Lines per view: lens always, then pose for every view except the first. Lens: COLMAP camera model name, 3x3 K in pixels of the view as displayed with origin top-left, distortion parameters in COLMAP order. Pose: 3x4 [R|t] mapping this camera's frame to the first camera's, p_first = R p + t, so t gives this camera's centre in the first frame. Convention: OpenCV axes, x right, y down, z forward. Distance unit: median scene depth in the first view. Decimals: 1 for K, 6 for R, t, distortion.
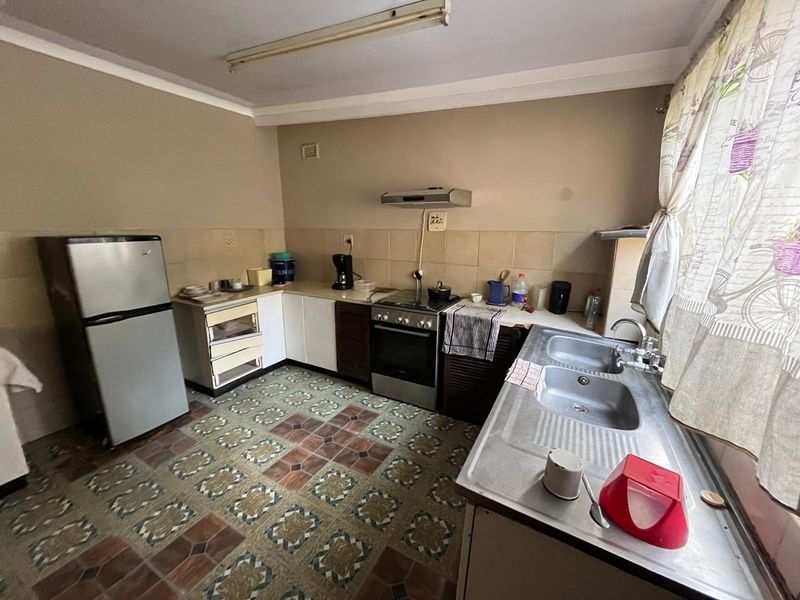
lens RADIAL K [[323.5, 0, 397.3], [0, 323.5, 299.8], [0, 0, 1]] dist [-0.001770, 0.000155]
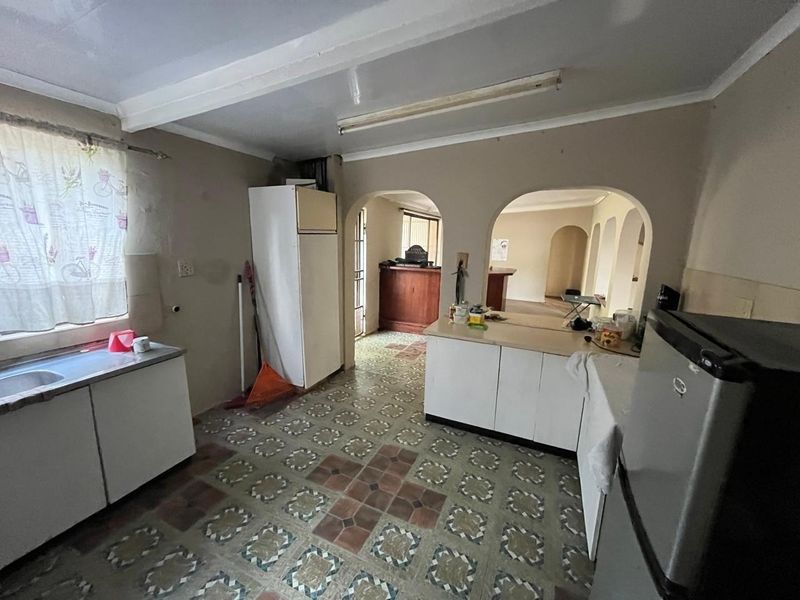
lens RADIAL K [[323.5, 0, 397.3], [0, 323.5, 299.8], [0, 0, 1]] dist [-0.001770, 0.000155]
pose [[-0.996529, -0.018167, -0.081240, -0.664995], [-0.050125, 0.910107, 0.411330, -0.479524], [0.066464, 0.413974, -0.907859, 1.720418]]
